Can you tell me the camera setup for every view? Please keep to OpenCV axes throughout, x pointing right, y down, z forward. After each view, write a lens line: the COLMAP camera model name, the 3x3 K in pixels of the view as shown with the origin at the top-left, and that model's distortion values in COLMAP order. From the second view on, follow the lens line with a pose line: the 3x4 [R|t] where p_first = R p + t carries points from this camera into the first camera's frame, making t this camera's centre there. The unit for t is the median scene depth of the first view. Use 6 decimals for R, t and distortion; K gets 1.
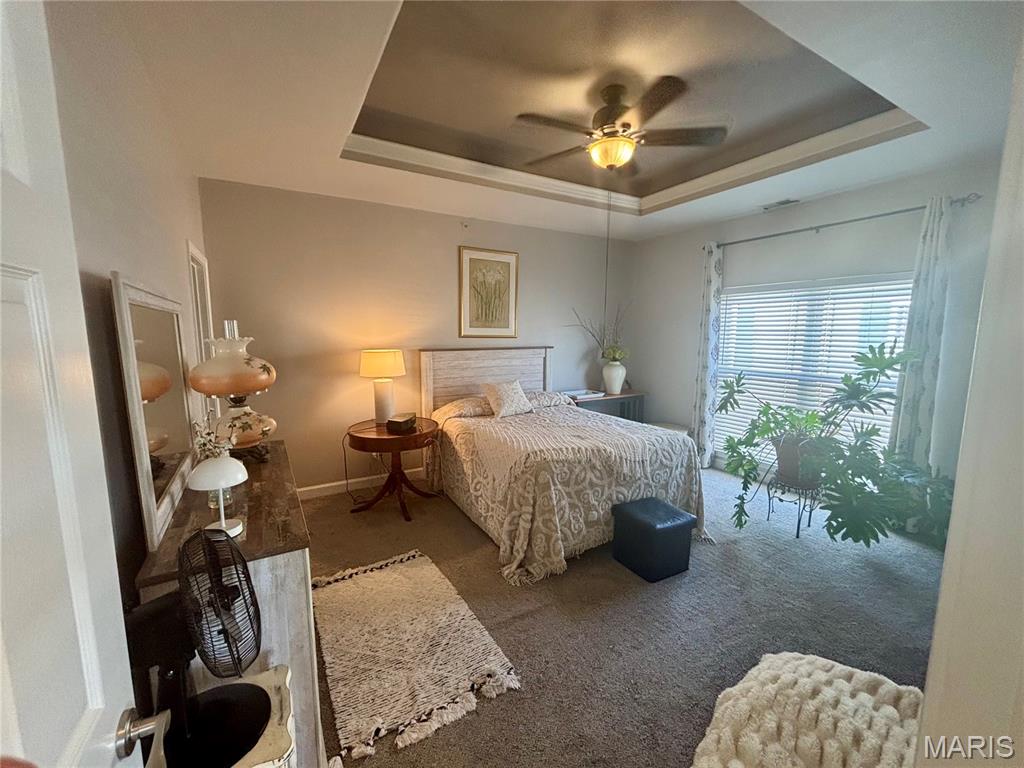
lens RADIAL K [[412.6, 0, 508.4], [0, 412.6, 386.3], [0, 0, 1]] dist [0.000374, -0.000061]
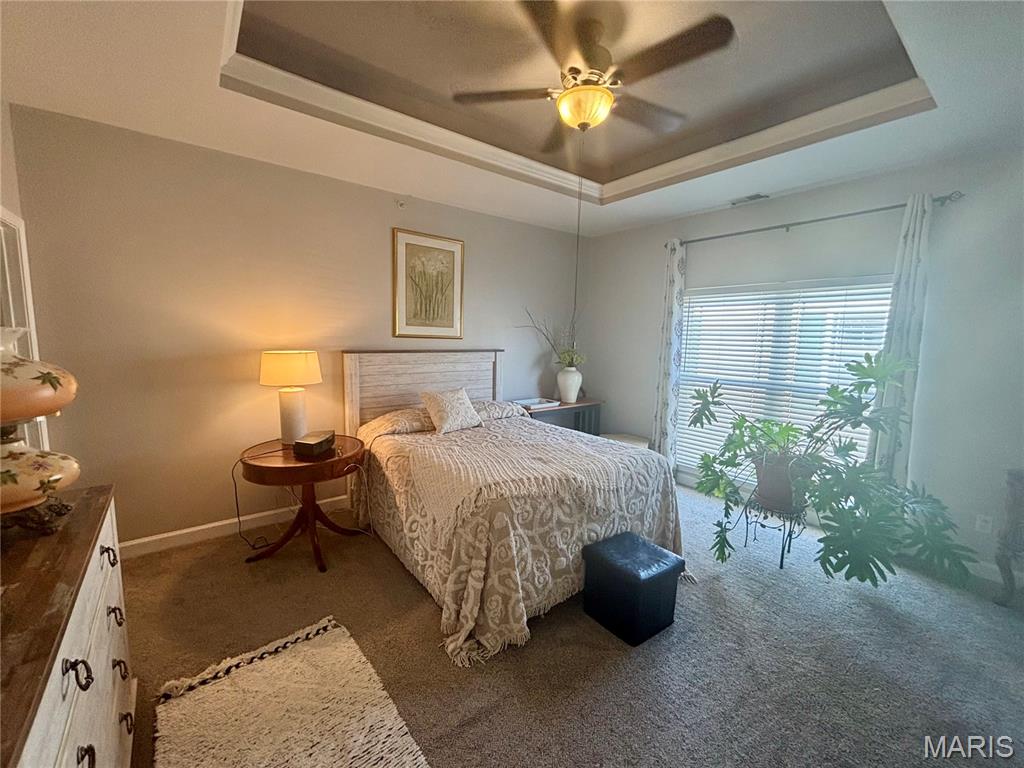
lens RADIAL K [[412.6, 0, 508.4], [0, 412.6, 386.3], [0, 0, 1]] dist [0.000374, -0.000061]
pose [[0.990431, 0.001265, 0.138005, -0.004483], [-0.000286, 0.999975, -0.007111, -0.017629], [-0.138010, 0.007003, 0.990406, 0.191837]]
